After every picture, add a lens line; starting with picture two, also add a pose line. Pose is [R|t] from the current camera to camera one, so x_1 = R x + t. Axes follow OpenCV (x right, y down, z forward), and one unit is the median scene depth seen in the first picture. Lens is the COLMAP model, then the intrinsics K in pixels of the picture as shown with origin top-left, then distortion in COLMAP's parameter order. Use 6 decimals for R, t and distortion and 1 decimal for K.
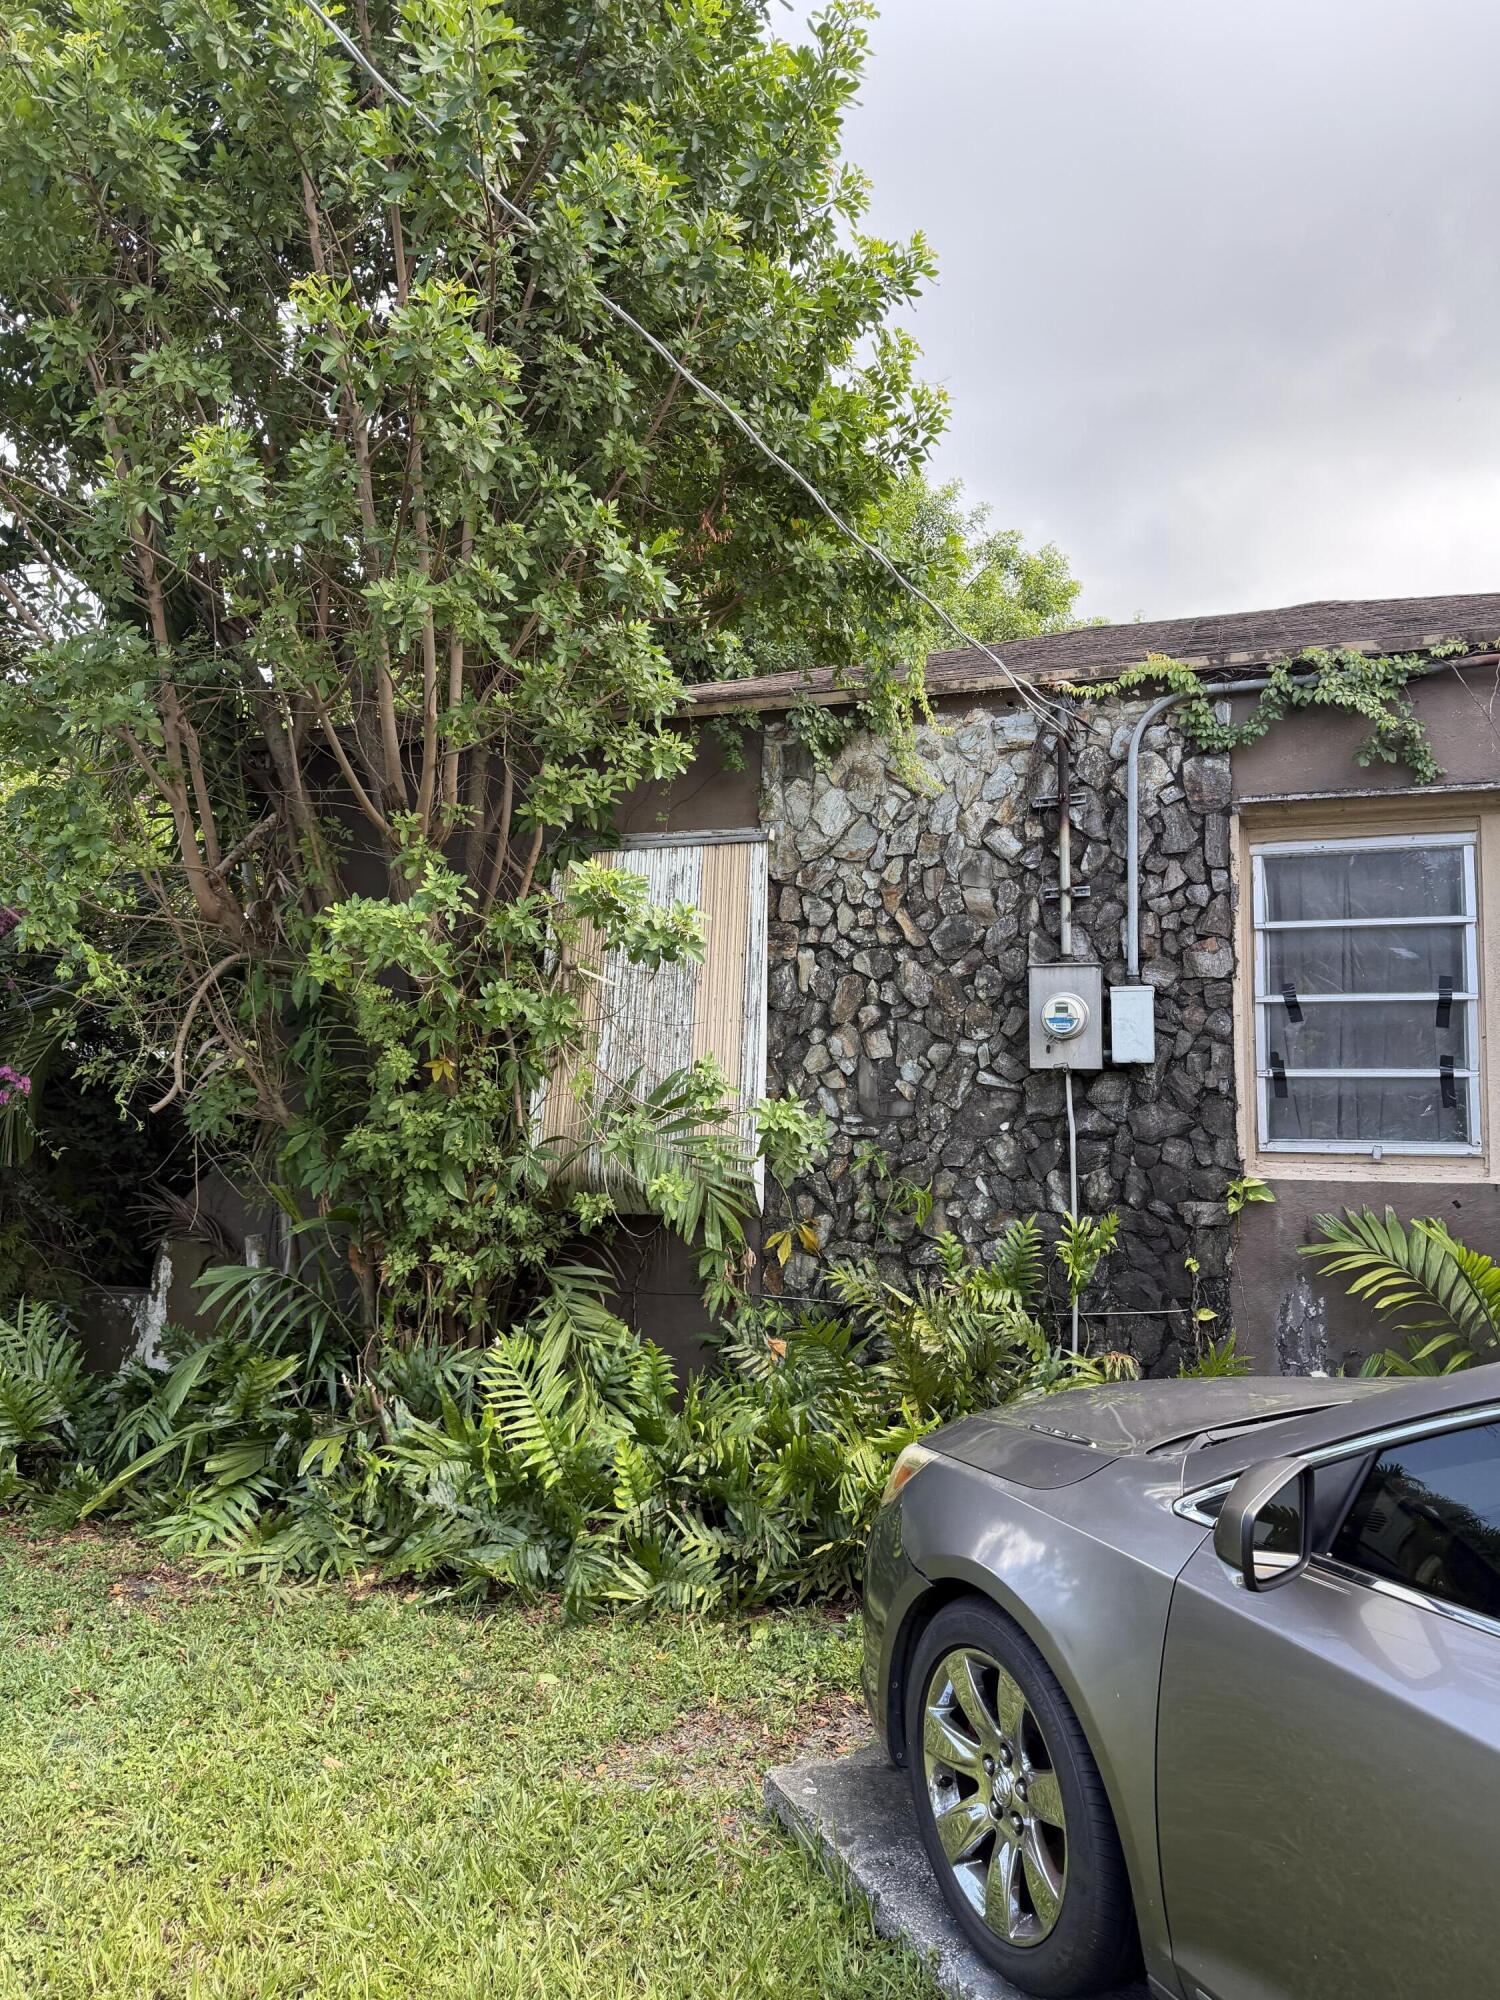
lens RADIAL K [[1404.2, 0, 707.9], [0, 1404.2, 981.0], [0, 0, 1]] dist [0.019934, -0.026777]
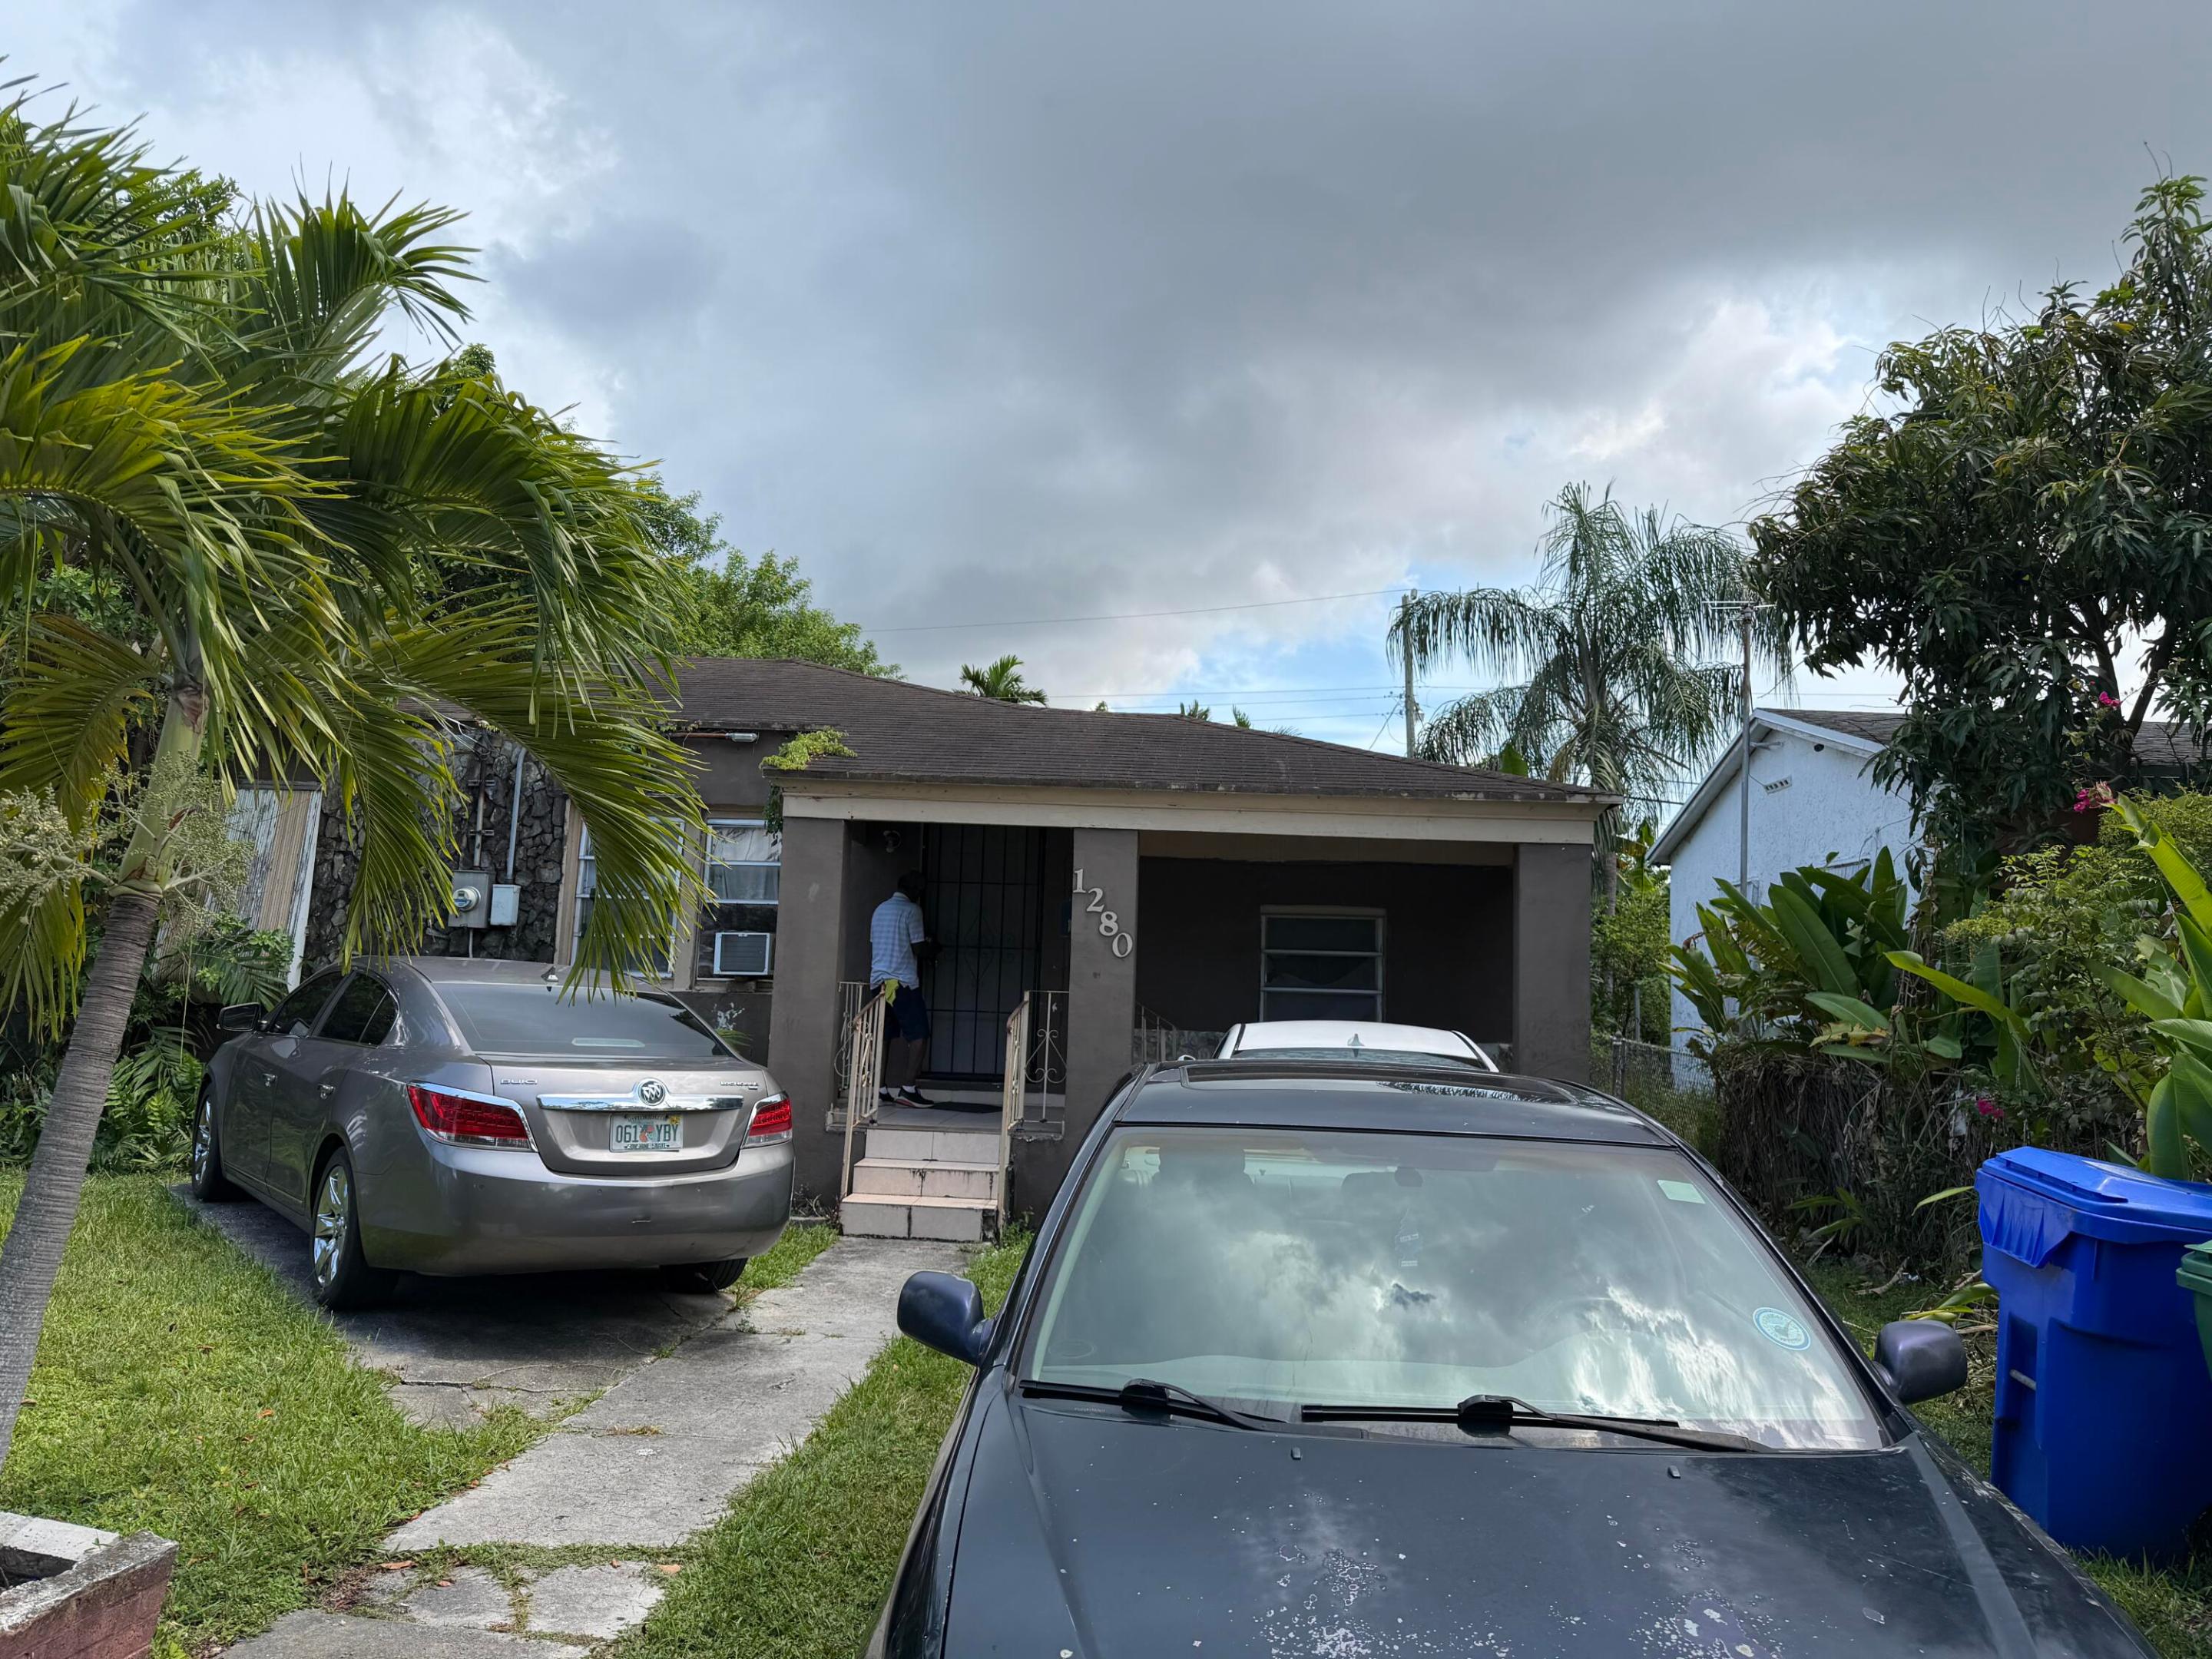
lens RADIAL K [[1553.0, 0, 1100.9], [0, 1553.0, 846.3], [0, 0, 1]] dist [0.019934, -0.026777]
pose [[0.955818, 0.070993, 0.285257, 0.455722], [-0.057921, 0.996859, -0.054016, 0.018644], [-0.288196, 0.035107, 0.956928, -1.215974]]
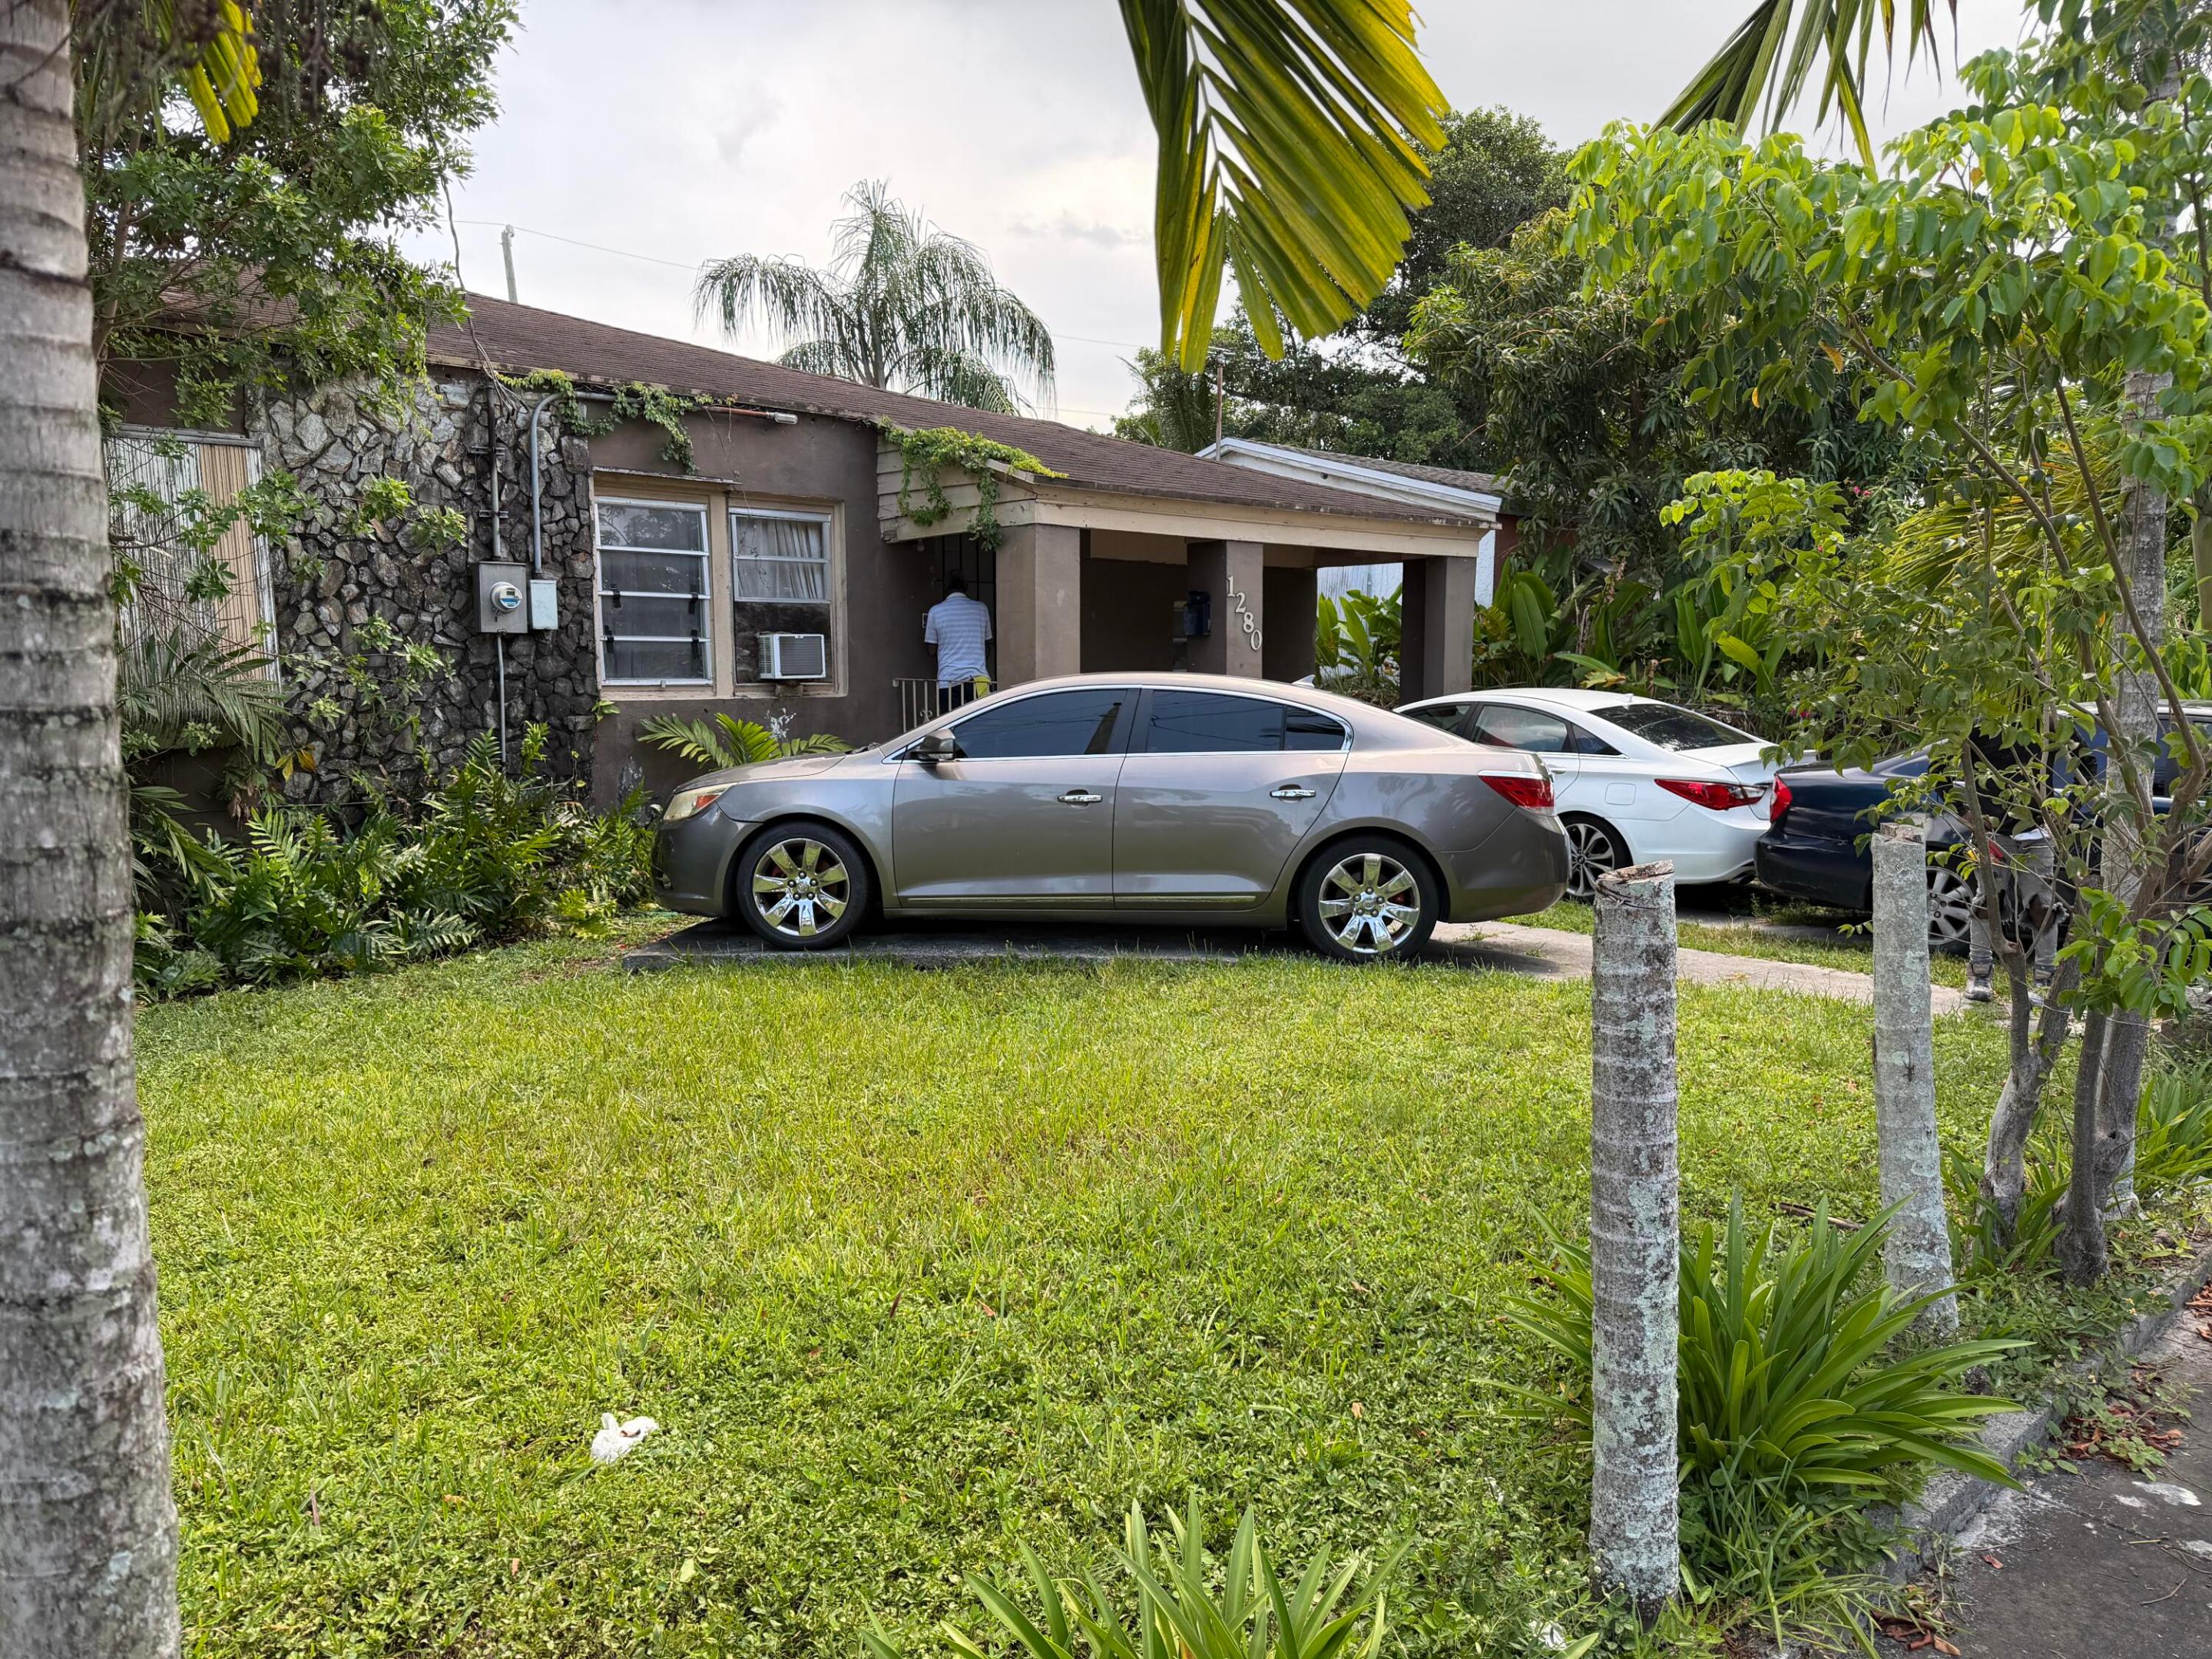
lens RADIAL K [[1553.0, 0, 1117.6], [0, 1553.0, 842.6], [0, 0, 1]] dist [0.019934, -0.026777]
pose [[0.447347, -0.094382, 0.889366, -0.963836], [-0.041365, 0.991168, 0.125992, 0.047211], [-0.893403, -0.093151, 0.439492, -0.359590]]
